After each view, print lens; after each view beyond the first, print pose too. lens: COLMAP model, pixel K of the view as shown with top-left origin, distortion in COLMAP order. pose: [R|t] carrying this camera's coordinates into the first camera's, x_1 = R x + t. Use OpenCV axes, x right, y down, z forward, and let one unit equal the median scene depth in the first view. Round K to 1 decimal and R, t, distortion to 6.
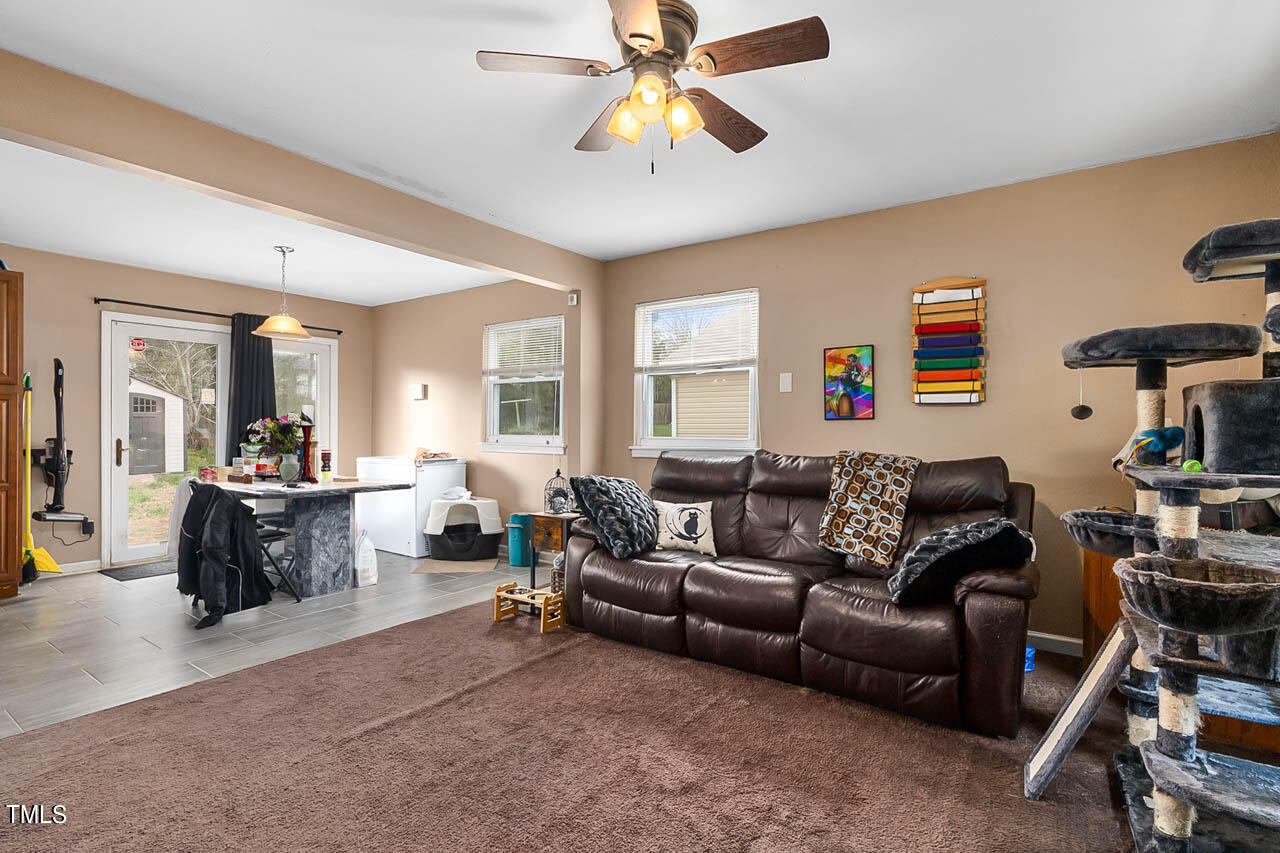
lens RADIAL K [[631.8, 0, 636.2], [0, 631.8, 435.8], [0, 0, 1]] dist [-0.001208, 0.007094]
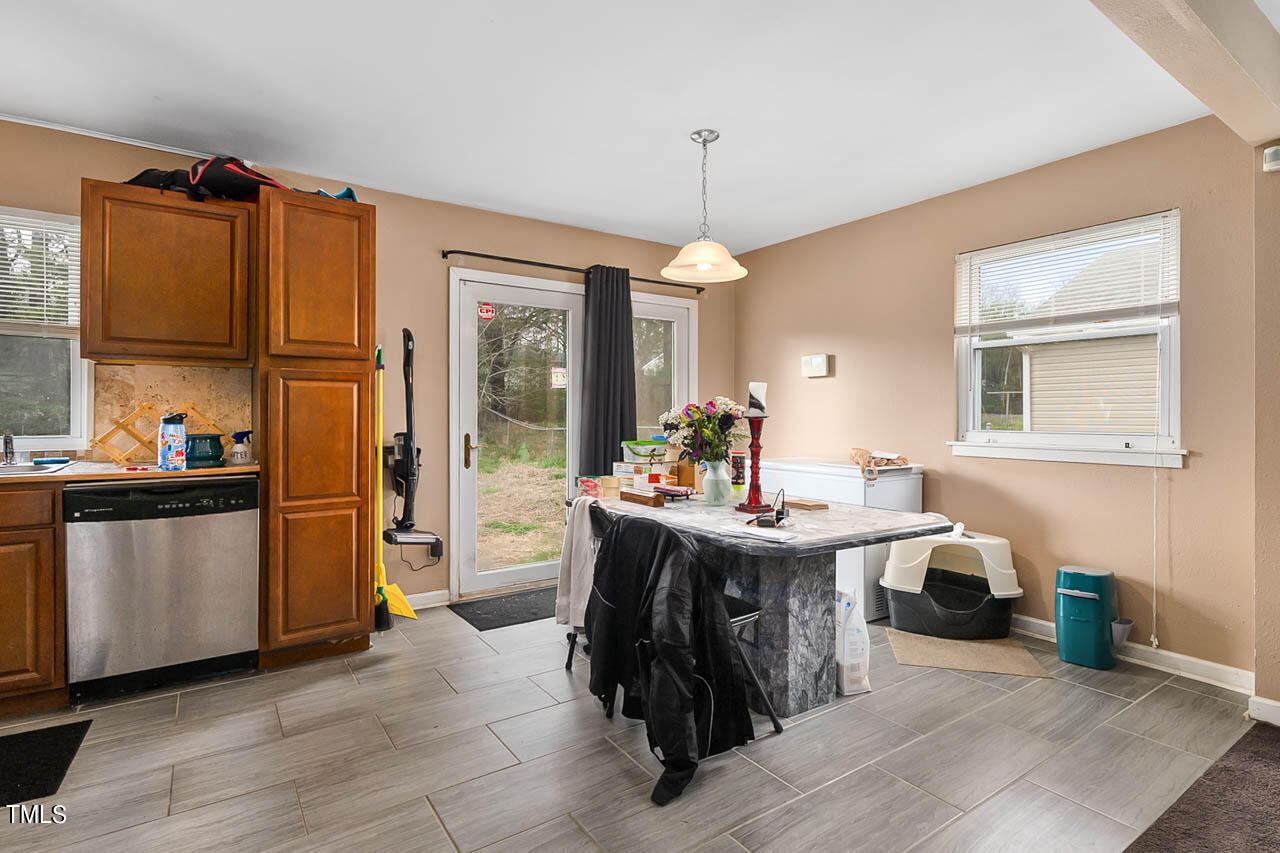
lens RADIAL K [[589.1, 0, 640.0], [0, 589.1, 426.5], [0, 0, 1]] dist [-0.000955, 0.000297]
pose [[0.953998, 0.003875, -0.299789, -0.452785], [-0.001812, 0.999973, 0.007158, -0.009798], [0.299808, -0.006285, 0.953979, 0.427669]]
